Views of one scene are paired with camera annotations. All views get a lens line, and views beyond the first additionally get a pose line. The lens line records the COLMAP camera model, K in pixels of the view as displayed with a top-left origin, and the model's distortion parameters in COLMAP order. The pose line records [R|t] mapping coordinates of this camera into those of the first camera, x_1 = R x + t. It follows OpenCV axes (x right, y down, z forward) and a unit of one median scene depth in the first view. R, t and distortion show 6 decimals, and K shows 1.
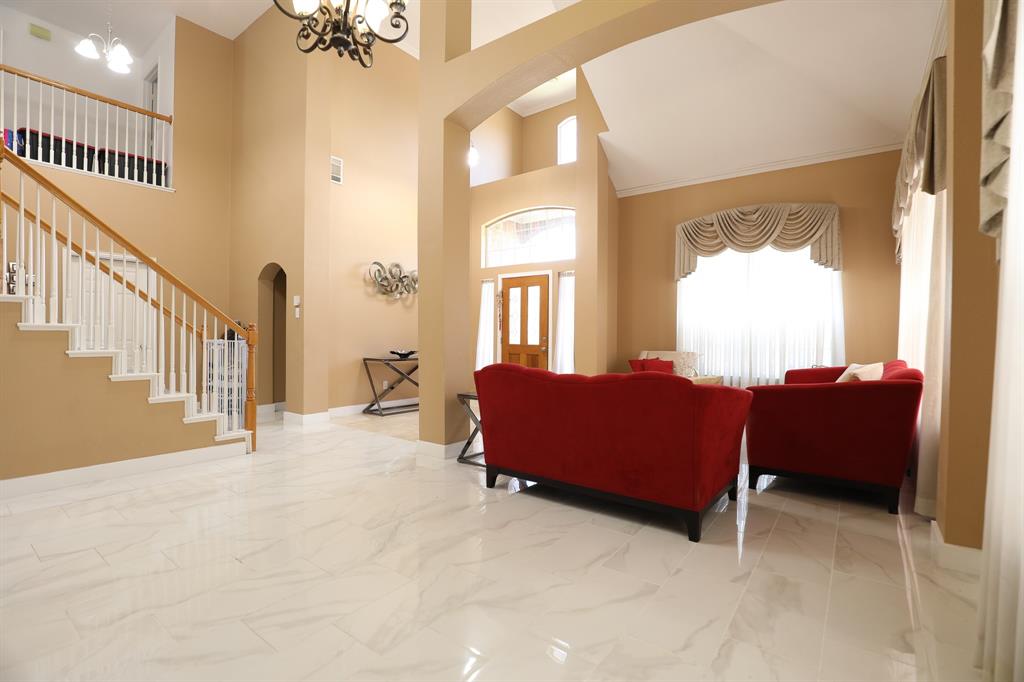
lens RADIAL K [[463.5, 0, 521.2], [0, 463.5, 340.2], [0, 0, 1]] dist [-0.007541, 0.001027]
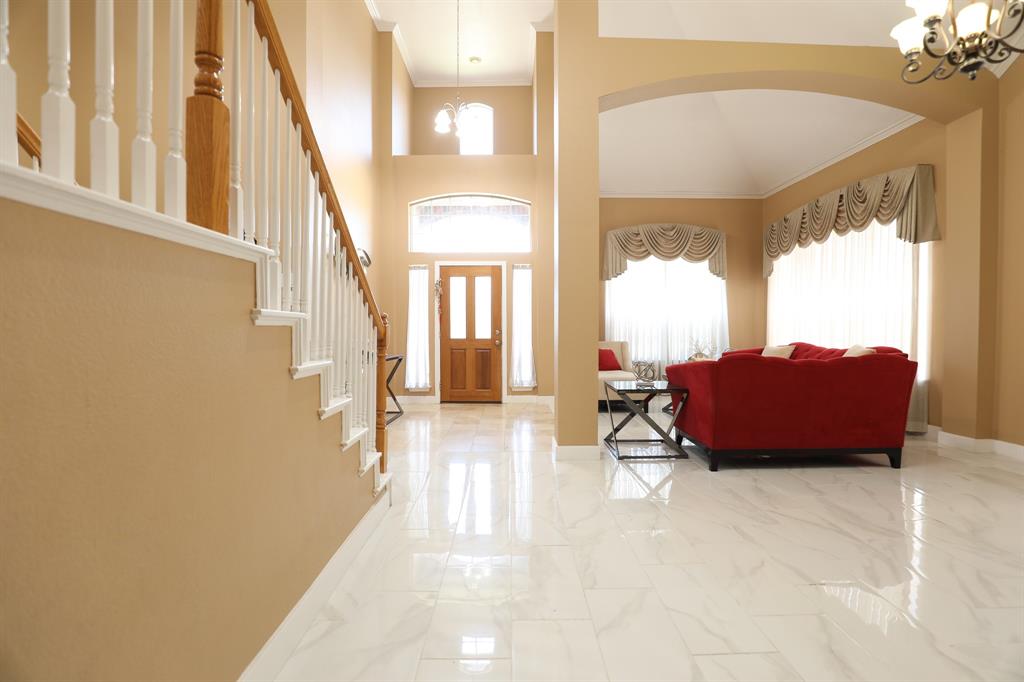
lens RADIAL K [[463.5, 0, 521.2], [0, 463.5, 340.2], [0, 0, 1]] dist [-0.007541, 0.001027]
pose [[0.785330, -0.027556, 0.618464, -0.557954], [0.018506, 0.999607, 0.021039, -0.006325], [-0.618801, -0.005077, 0.785532, 0.231934]]
